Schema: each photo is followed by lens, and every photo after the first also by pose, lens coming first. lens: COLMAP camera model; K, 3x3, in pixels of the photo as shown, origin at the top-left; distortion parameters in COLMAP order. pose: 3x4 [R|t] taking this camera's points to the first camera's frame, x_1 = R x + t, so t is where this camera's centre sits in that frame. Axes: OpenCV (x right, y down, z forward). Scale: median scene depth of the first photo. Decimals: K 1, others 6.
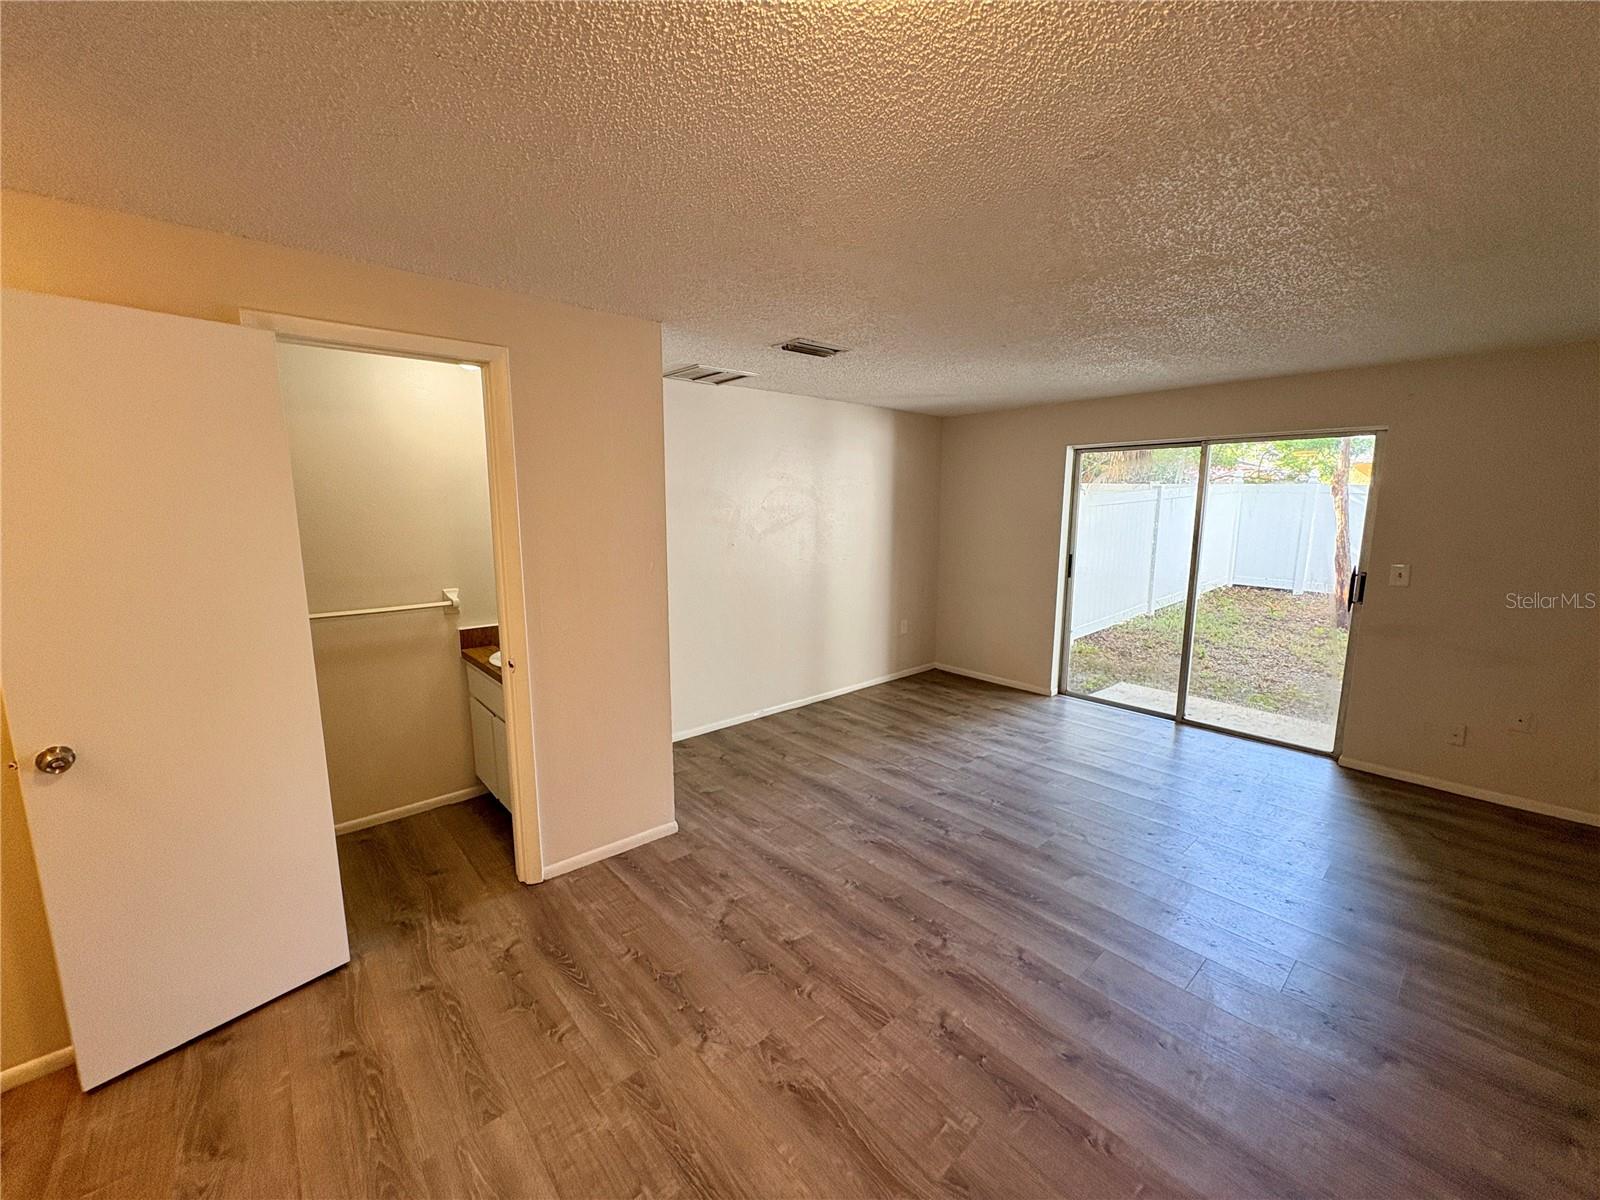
lens RADIAL K [[635.6, 0, 799.5], [0, 635.6, 601.9], [0, 0, 1]] dist [-0.001961, 0.000180]
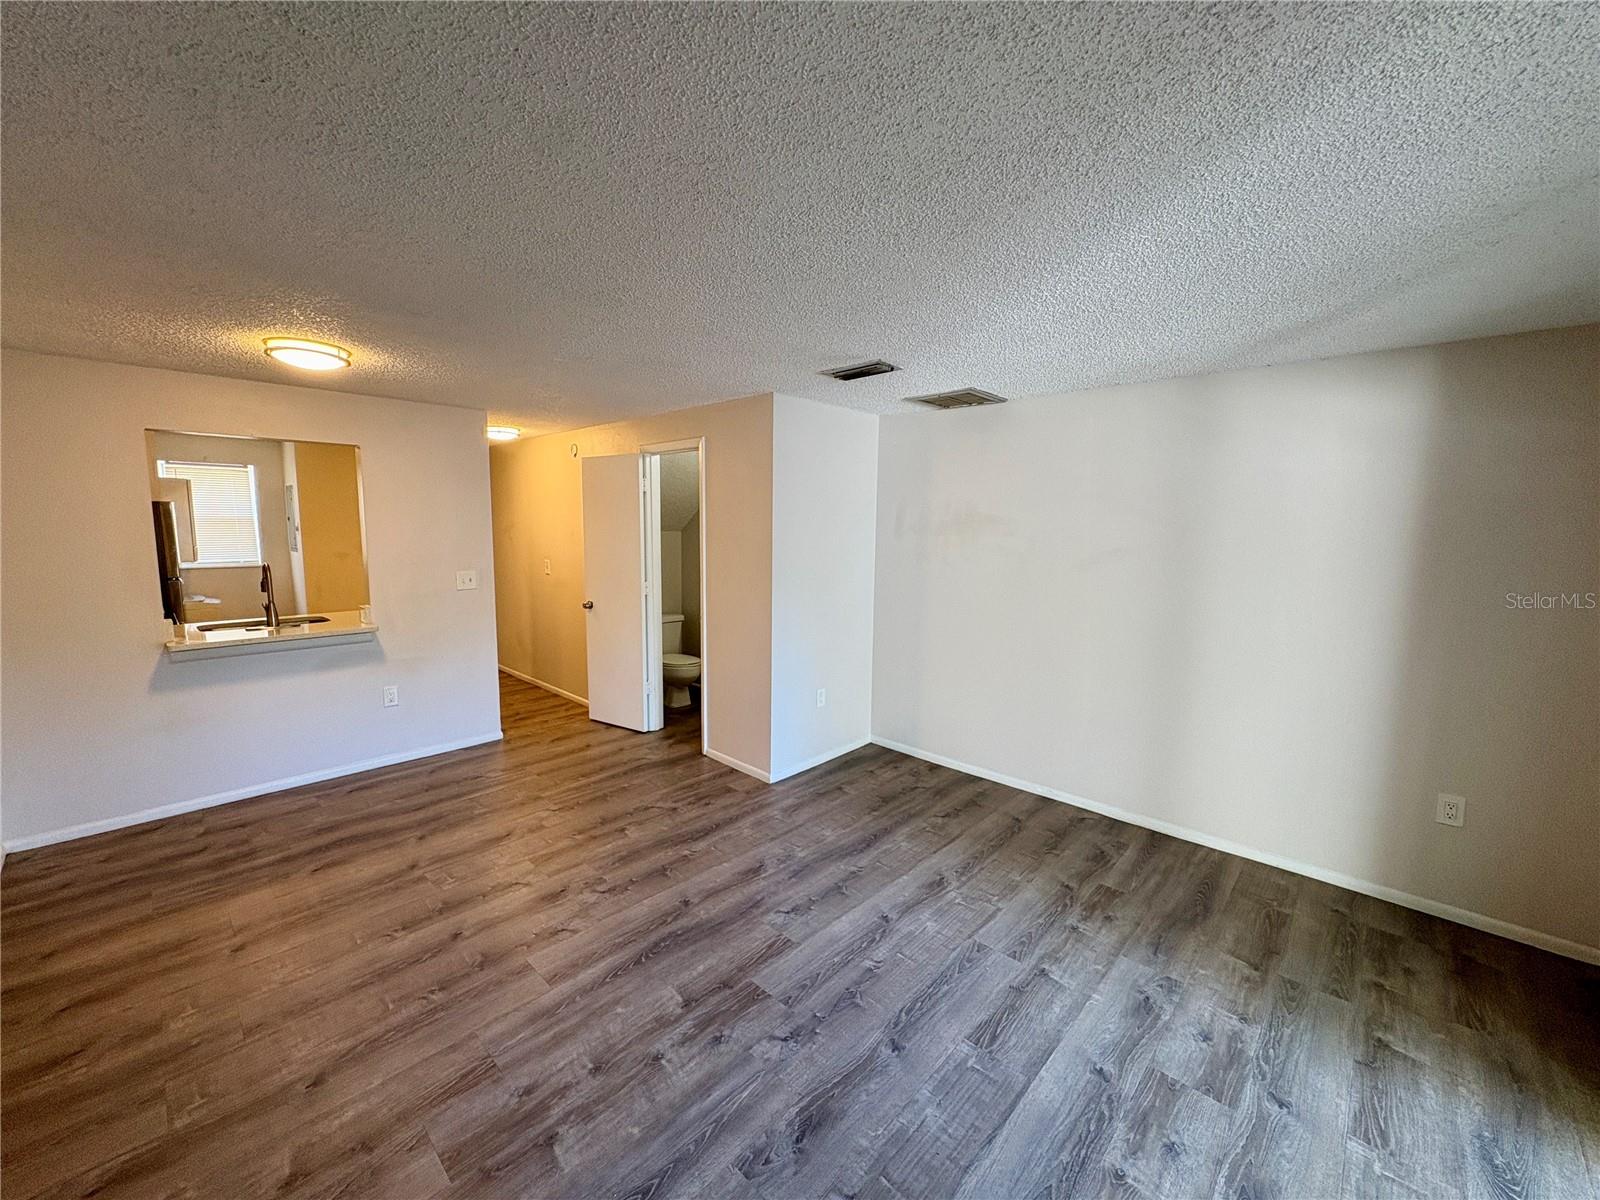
lens RADIAL K [[635.6, 0, 795.6], [0, 635.6, 597.3], [0, 0, 1]] dist [-0.001961, 0.000180]
pose [[0.085944, 0.114037, -0.989752, 0.940121], [-0.171669, 0.980265, 0.098037, -0.124838], [0.981399, 0.161484, 0.103824, 0.787109]]
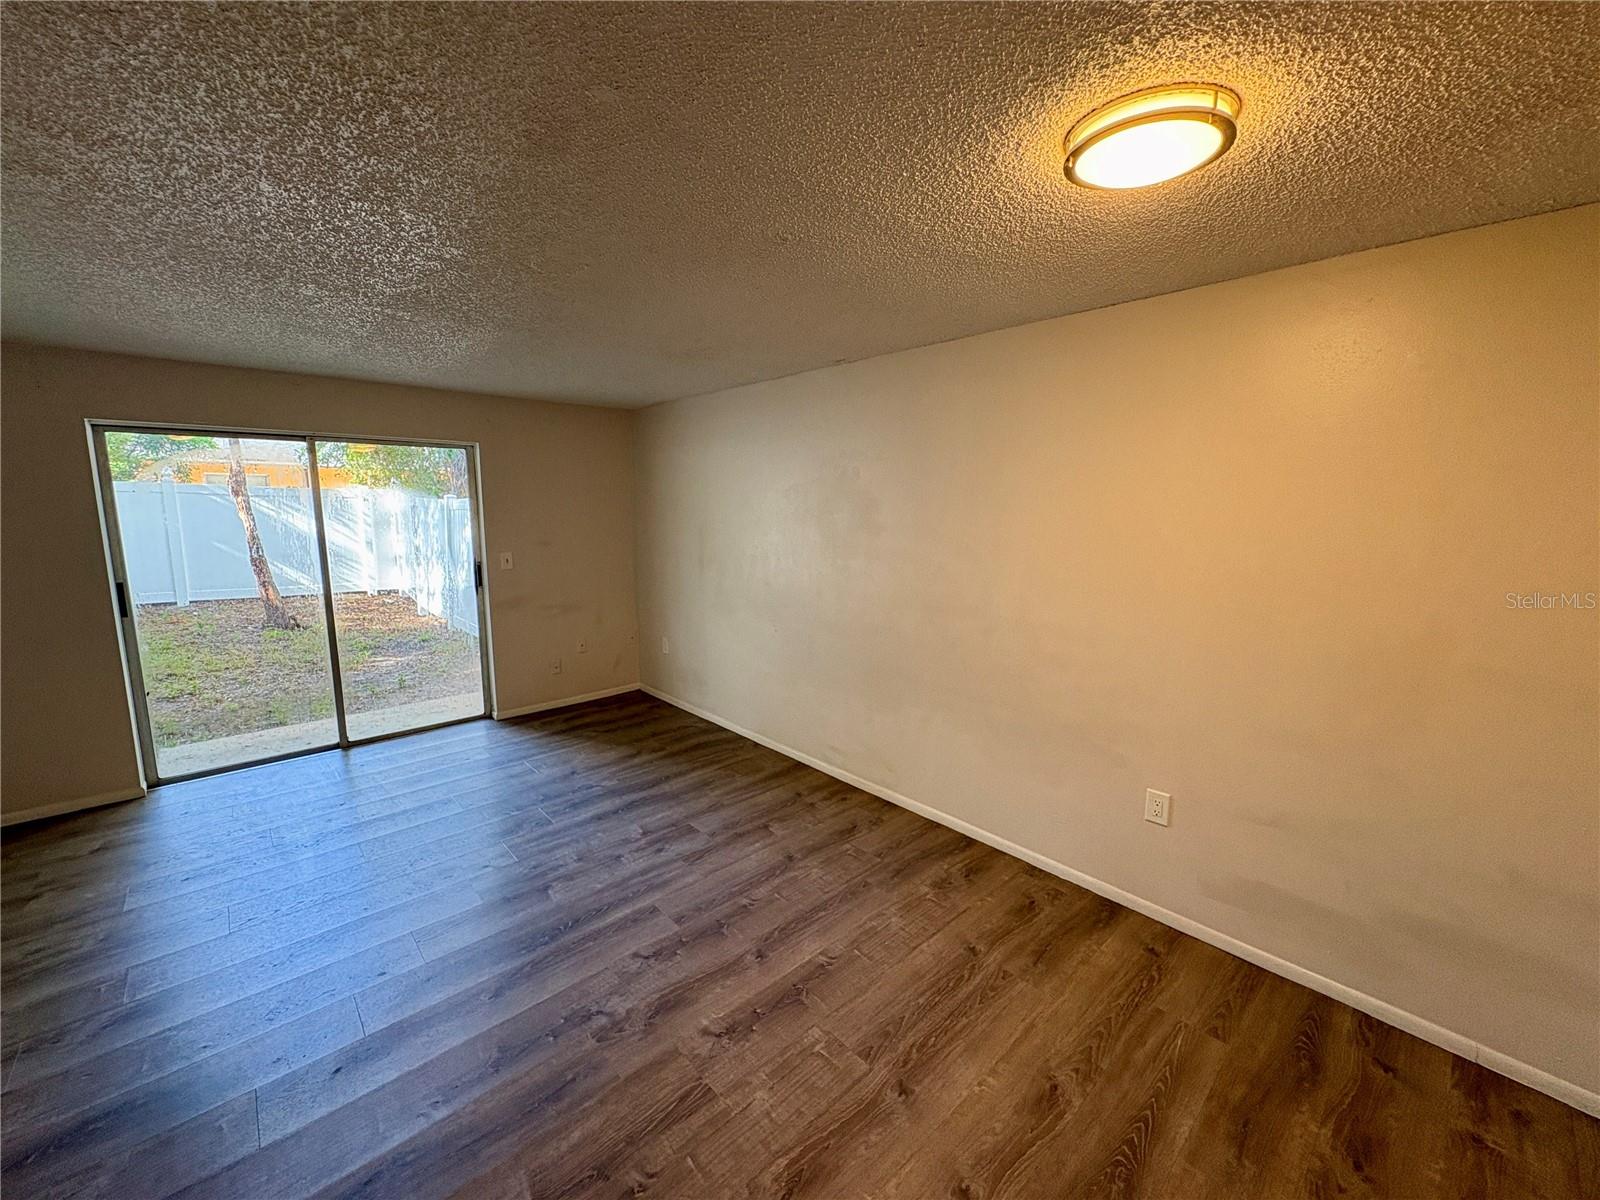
lens RADIAL K [[635.6, 0, 801.2], [0, 635.6, 596.6], [0, 0, 1]] dist [-0.001961, 0.000180]
pose [[-0.025065, -0.145476, 0.989044, -0.380324], [0.153220, 0.977106, 0.147603, -0.073940], [-0.987874, 0.155241, -0.002202, 0.443772]]
